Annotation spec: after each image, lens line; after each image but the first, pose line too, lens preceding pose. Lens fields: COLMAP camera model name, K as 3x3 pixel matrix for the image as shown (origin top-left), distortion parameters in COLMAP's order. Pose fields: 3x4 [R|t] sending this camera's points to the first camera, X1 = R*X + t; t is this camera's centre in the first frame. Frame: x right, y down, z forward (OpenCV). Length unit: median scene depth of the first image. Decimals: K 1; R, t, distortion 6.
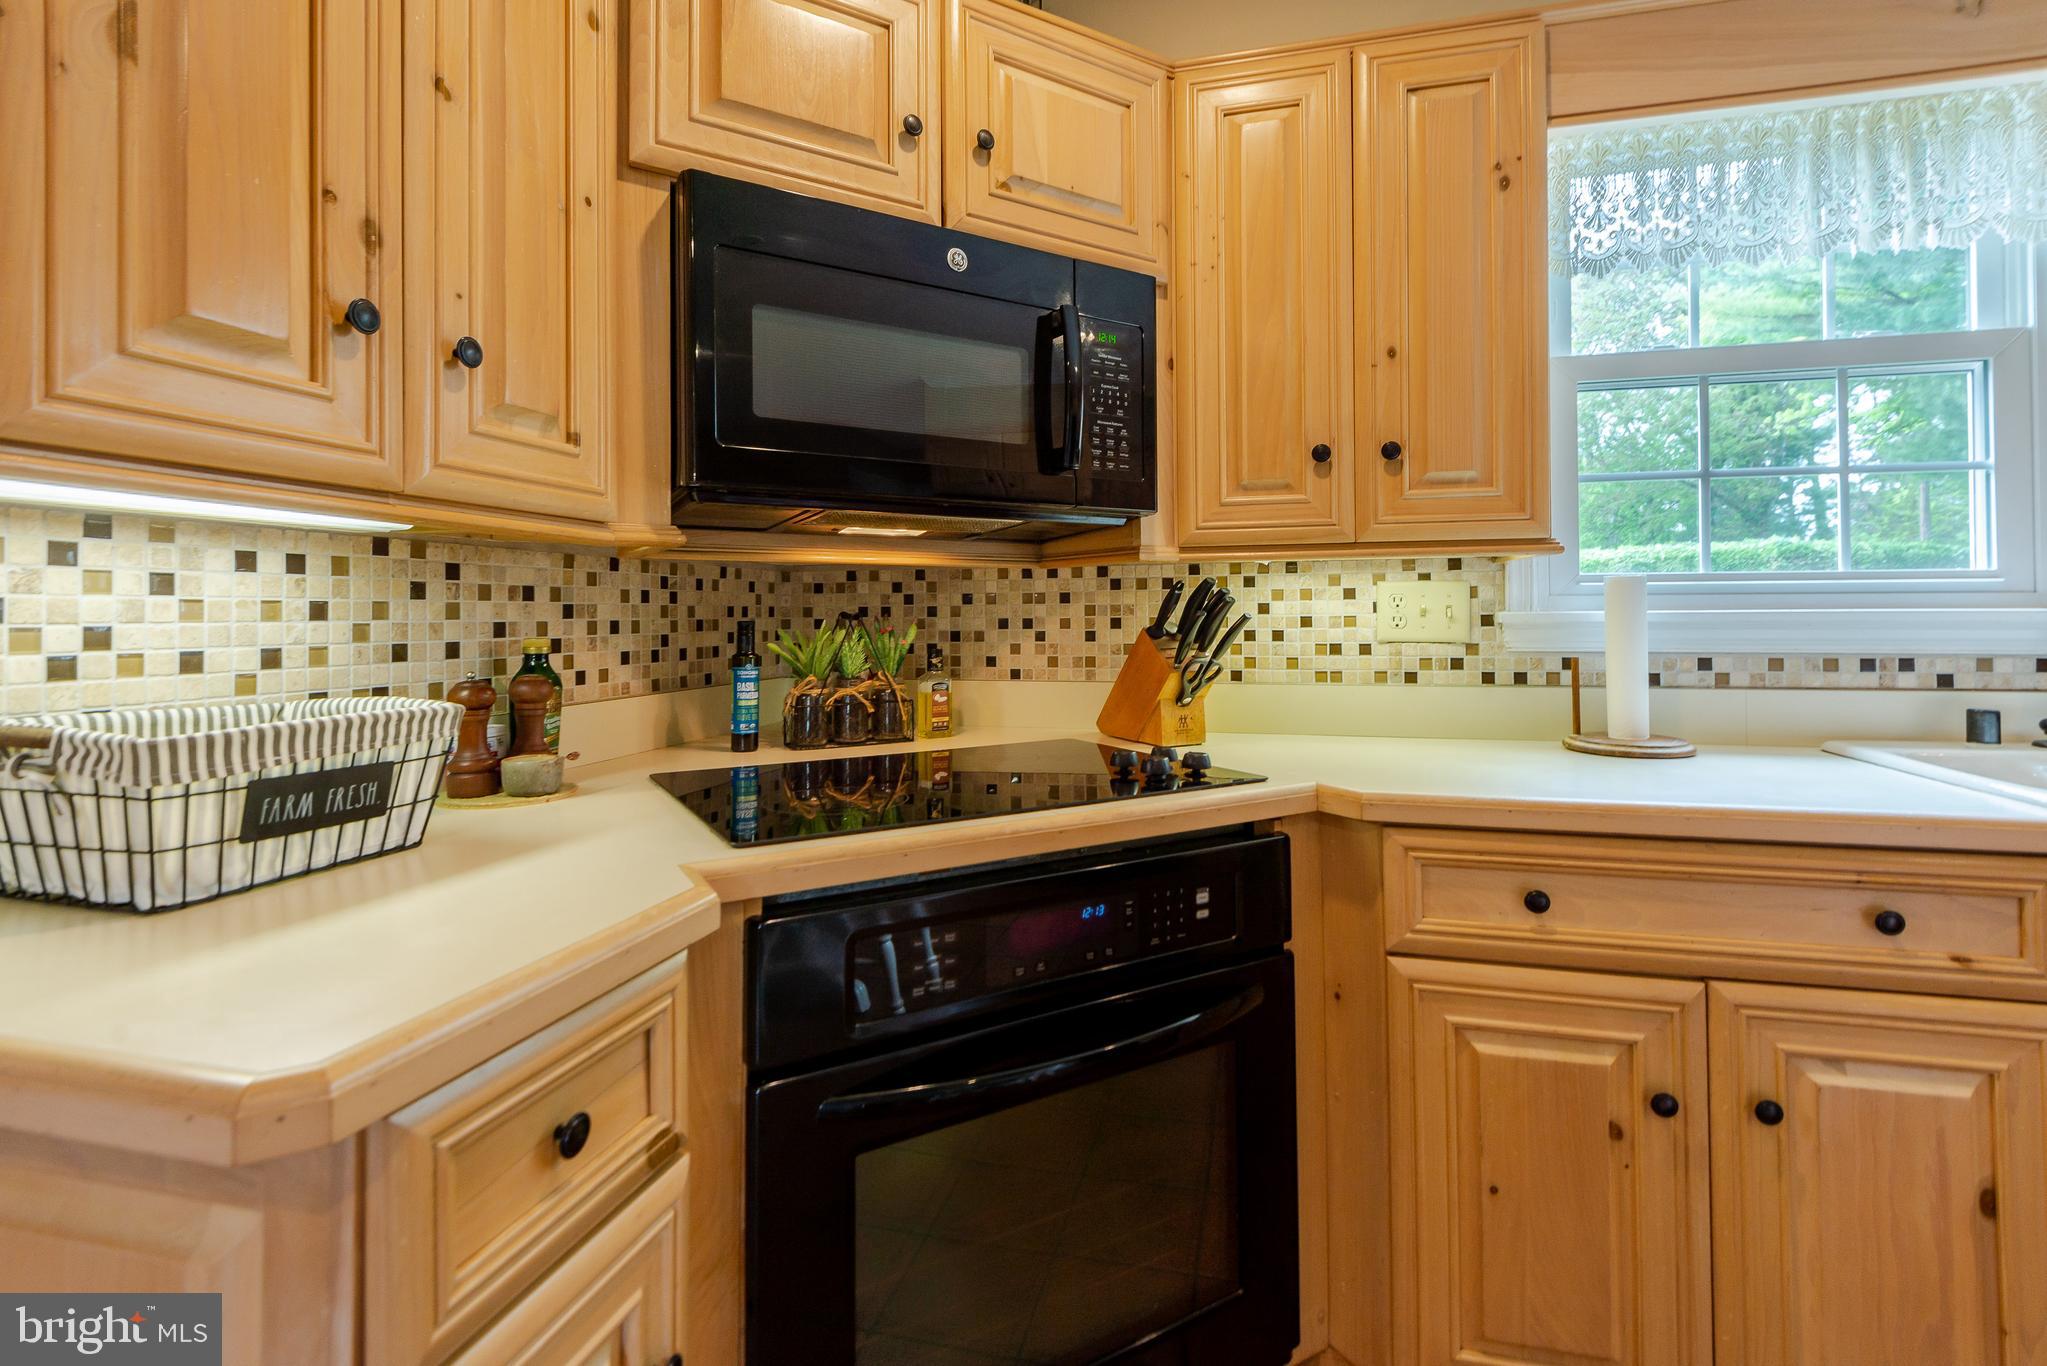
lens RADIAL K [[930.0, 0, 1018.0], [0, 930.0, 607.4], [0, 0, 1]] dist [0.012777, -0.007466]
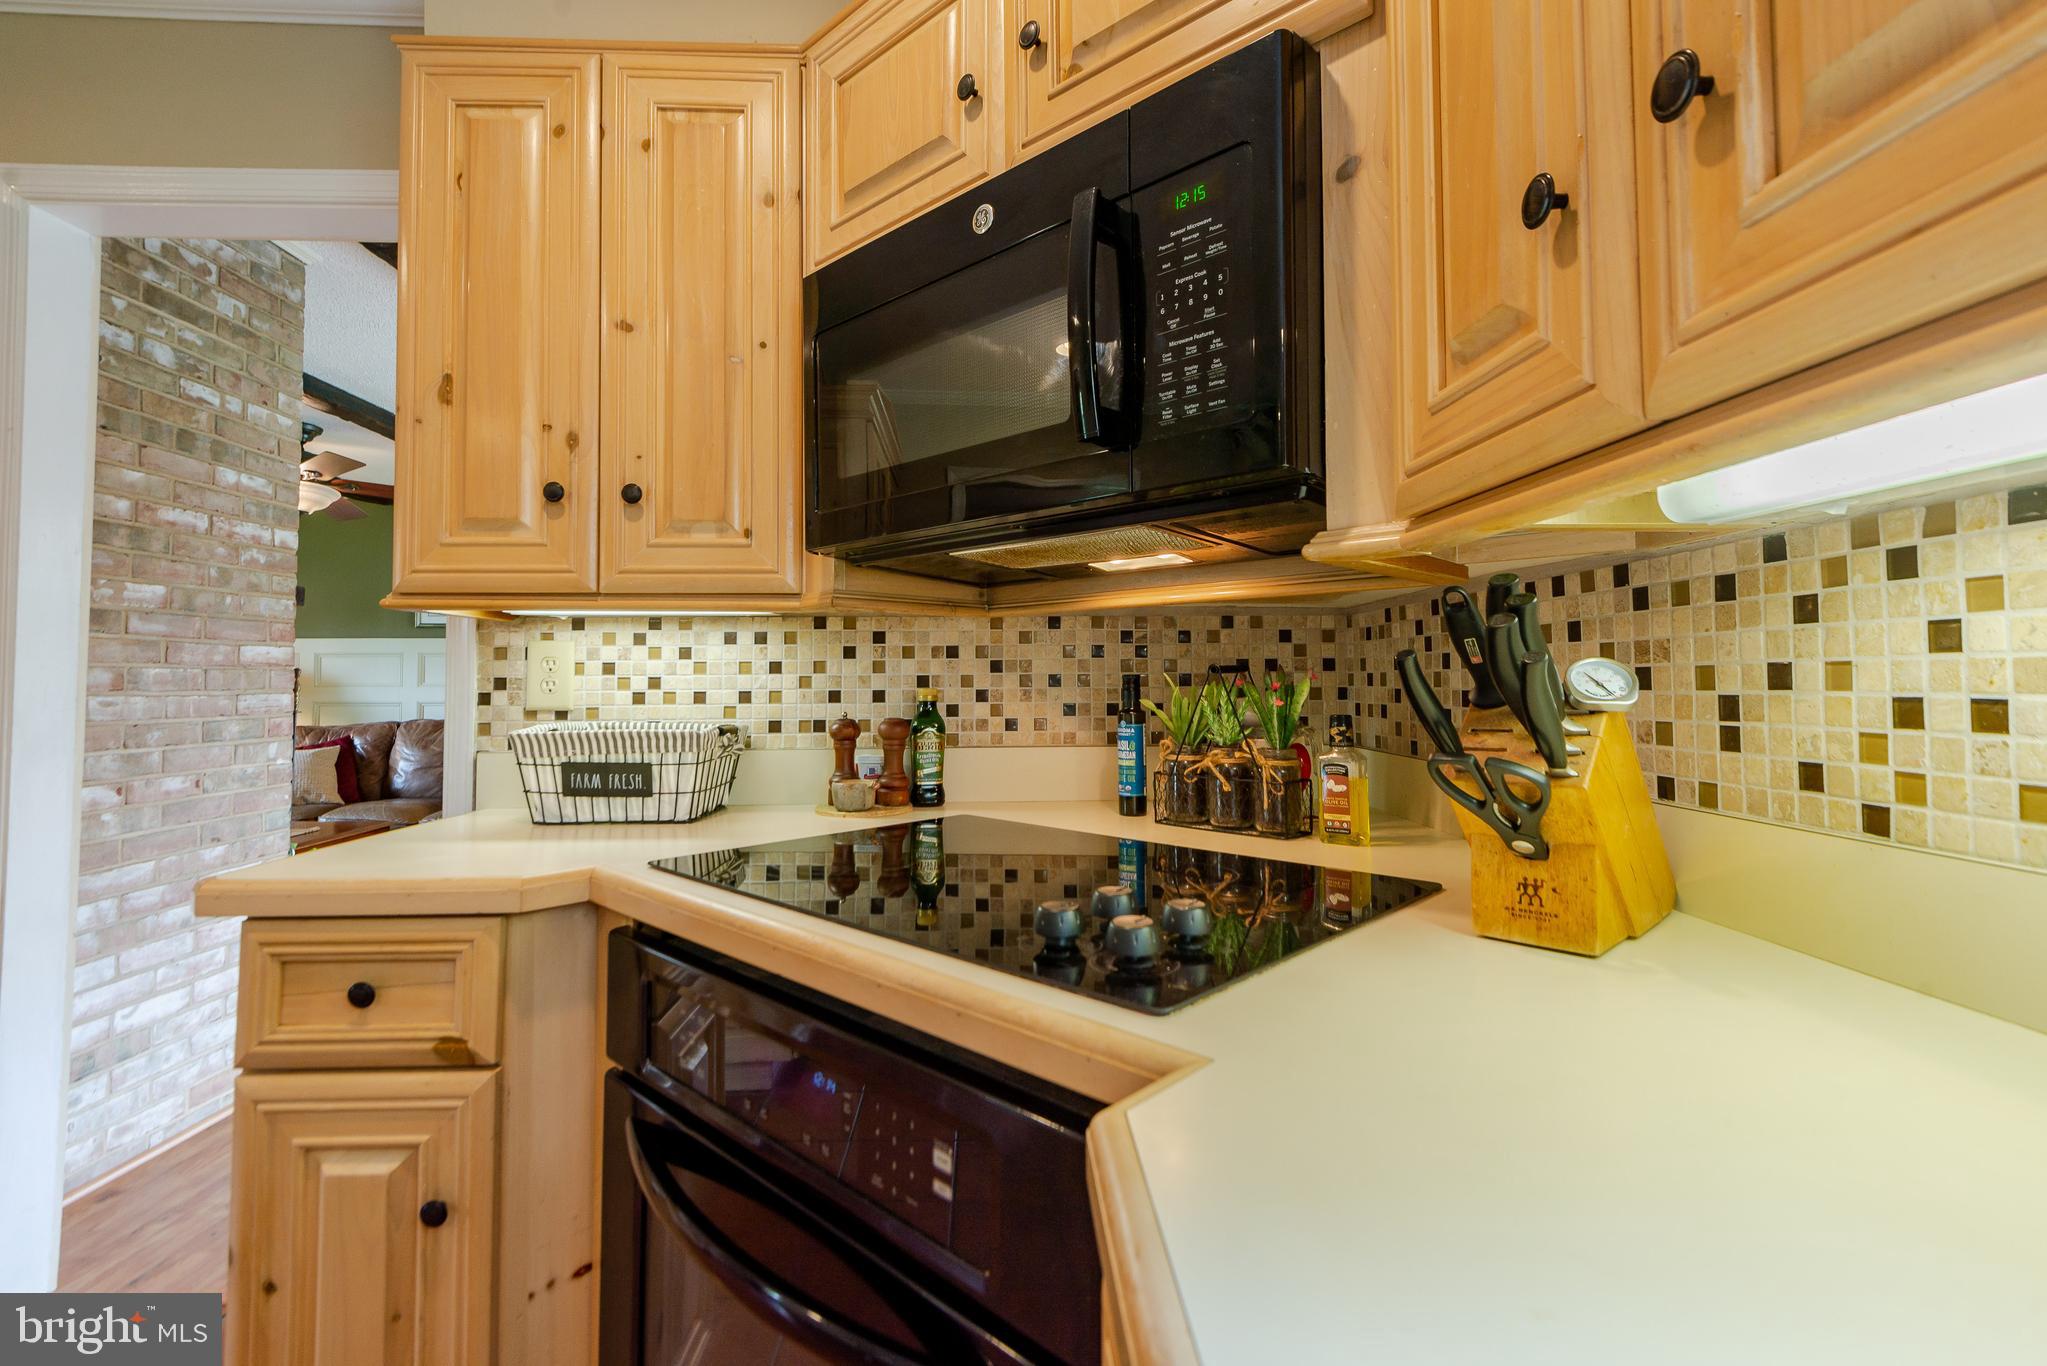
lens RADIAL K [[930.0, 0, 1018.0], [0, 930.0, 636.6], [0, 0, 1]] dist [0.012777, -0.007466]
pose [[0.286266, -0.042867, -0.957191, 0.626210], [0.010345, 0.999079, -0.041649, 0.015880], [0.958094, 0.002020, 0.286446, 0.721319]]
